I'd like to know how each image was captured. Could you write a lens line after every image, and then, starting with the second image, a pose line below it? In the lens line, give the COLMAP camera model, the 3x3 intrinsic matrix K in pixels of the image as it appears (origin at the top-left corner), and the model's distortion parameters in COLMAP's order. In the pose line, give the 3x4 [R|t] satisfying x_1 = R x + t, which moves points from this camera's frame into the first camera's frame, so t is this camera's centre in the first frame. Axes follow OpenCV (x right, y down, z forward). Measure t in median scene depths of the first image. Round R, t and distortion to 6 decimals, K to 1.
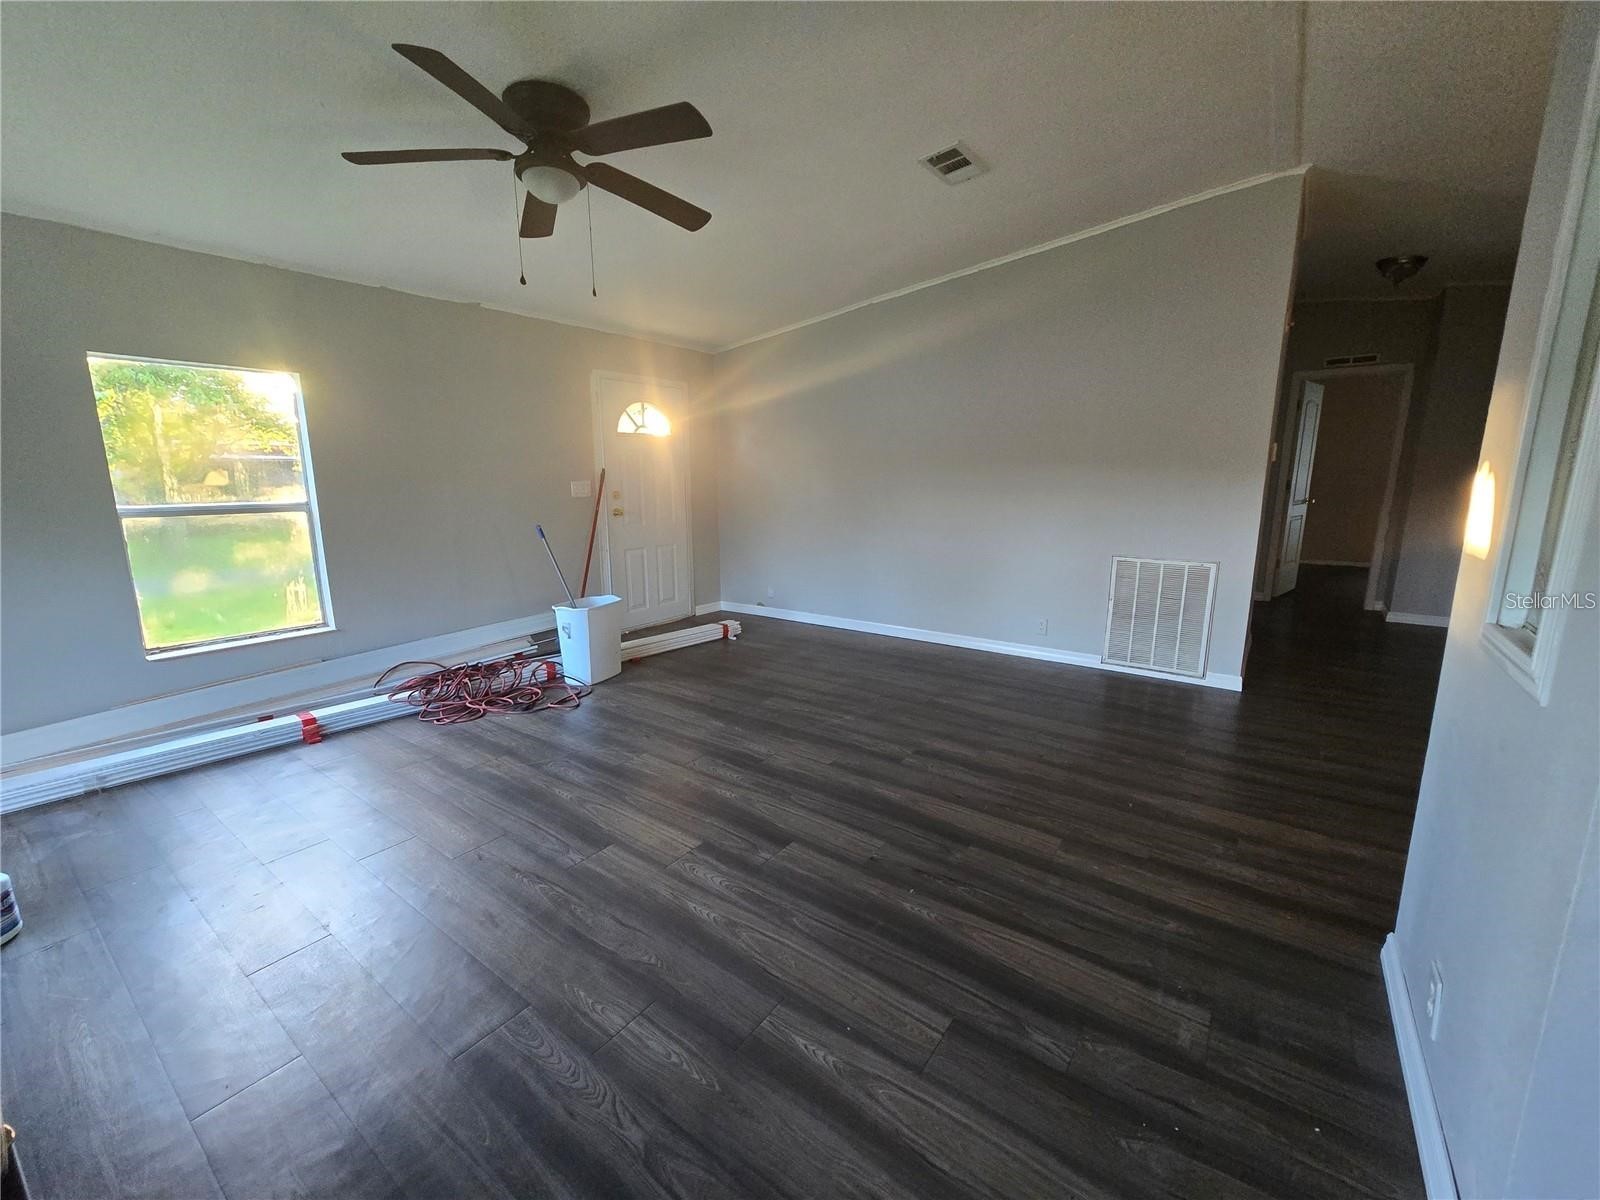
lens RADIAL K [[656.1, 0, 797.1], [0, 656.1, 598.7], [0, 0, 1]] dist [-0.004389, -0.000068]
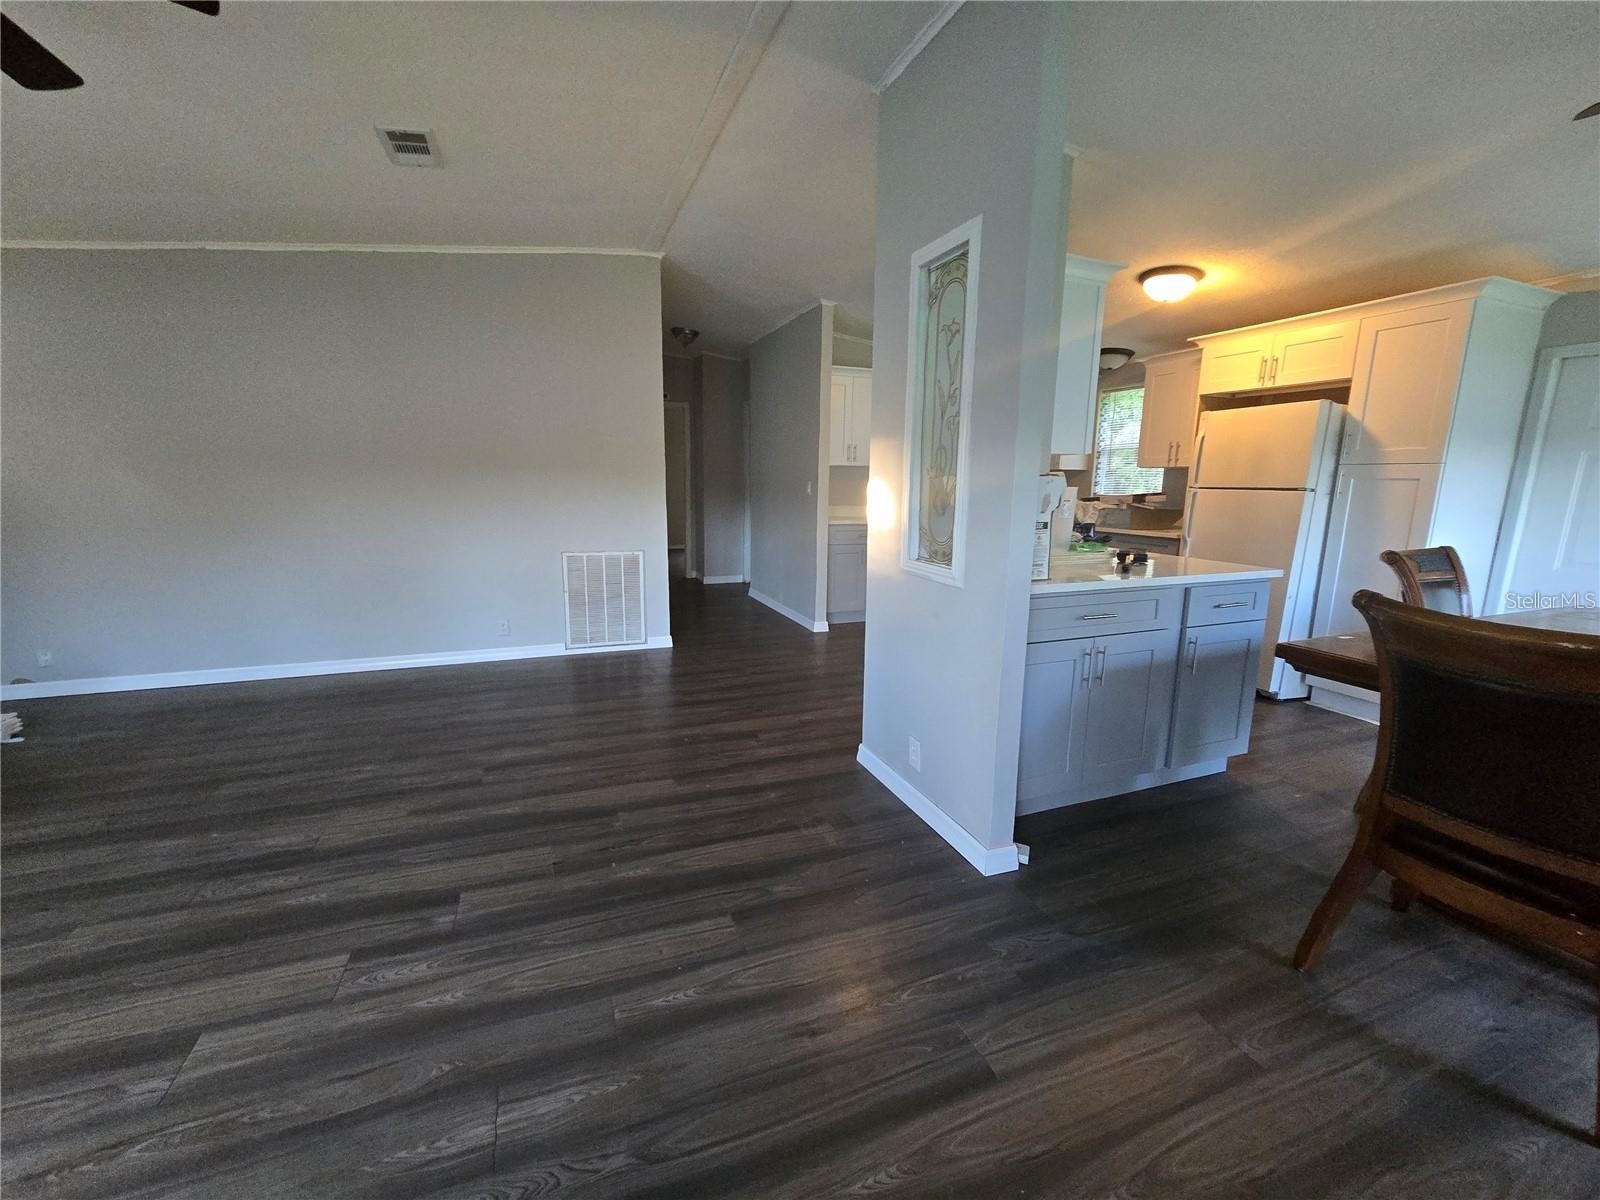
lens RADIAL K [[656.1, 0, 804.6], [0, 656.1, 602.4], [0, 0, 1]] dist [-0.004389, -0.000068]
pose [[0.532374, -0.144974, 0.834003, -0.405648], [0.142966, 0.986471, 0.080218, -0.020660], [-0.834350, 0.076528, 0.545898, 0.088205]]
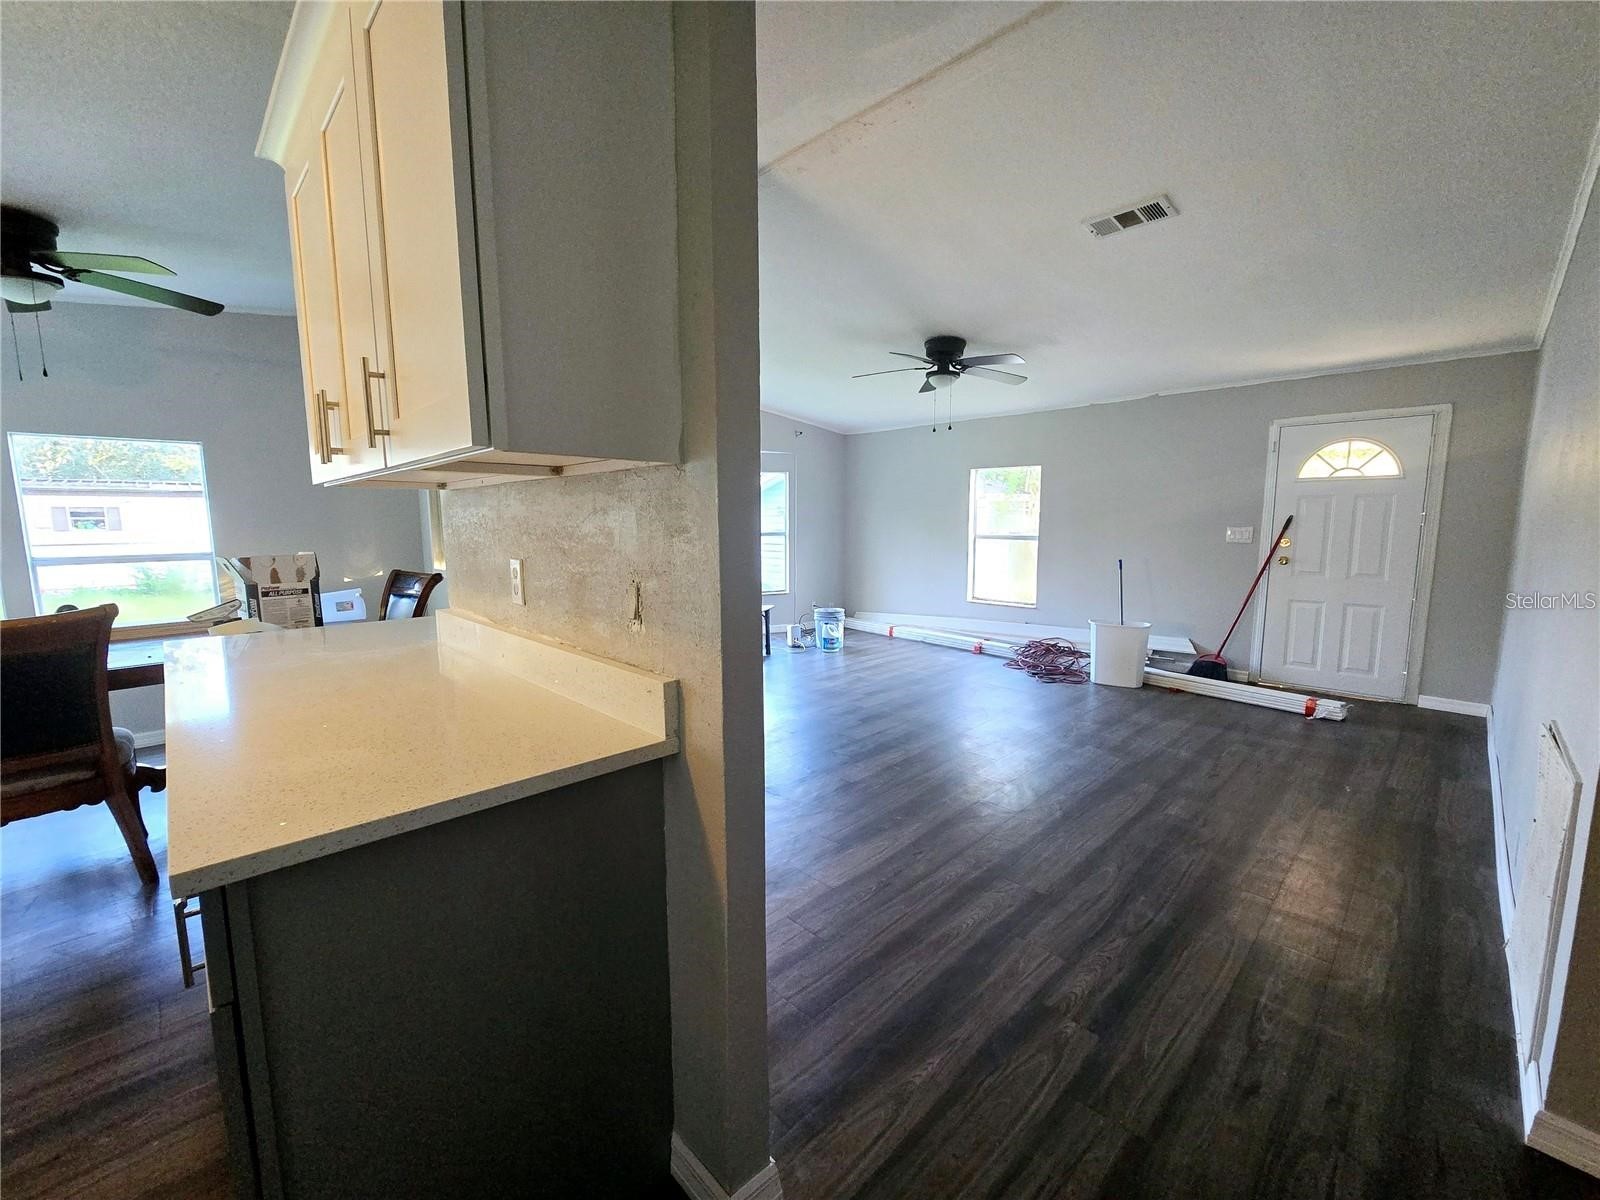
lens RADIAL K [[656.1, 0, 799.6], [0, 656.1, 598.3], [0, 0, 1]] dist [-0.004389, -0.000068]
pose [[-0.162935, 0.130737, -0.977937, 1.530112], [-0.171379, 0.972364, 0.158546, -0.205329], [0.971639, 0.193430, -0.136027, 0.853948]]
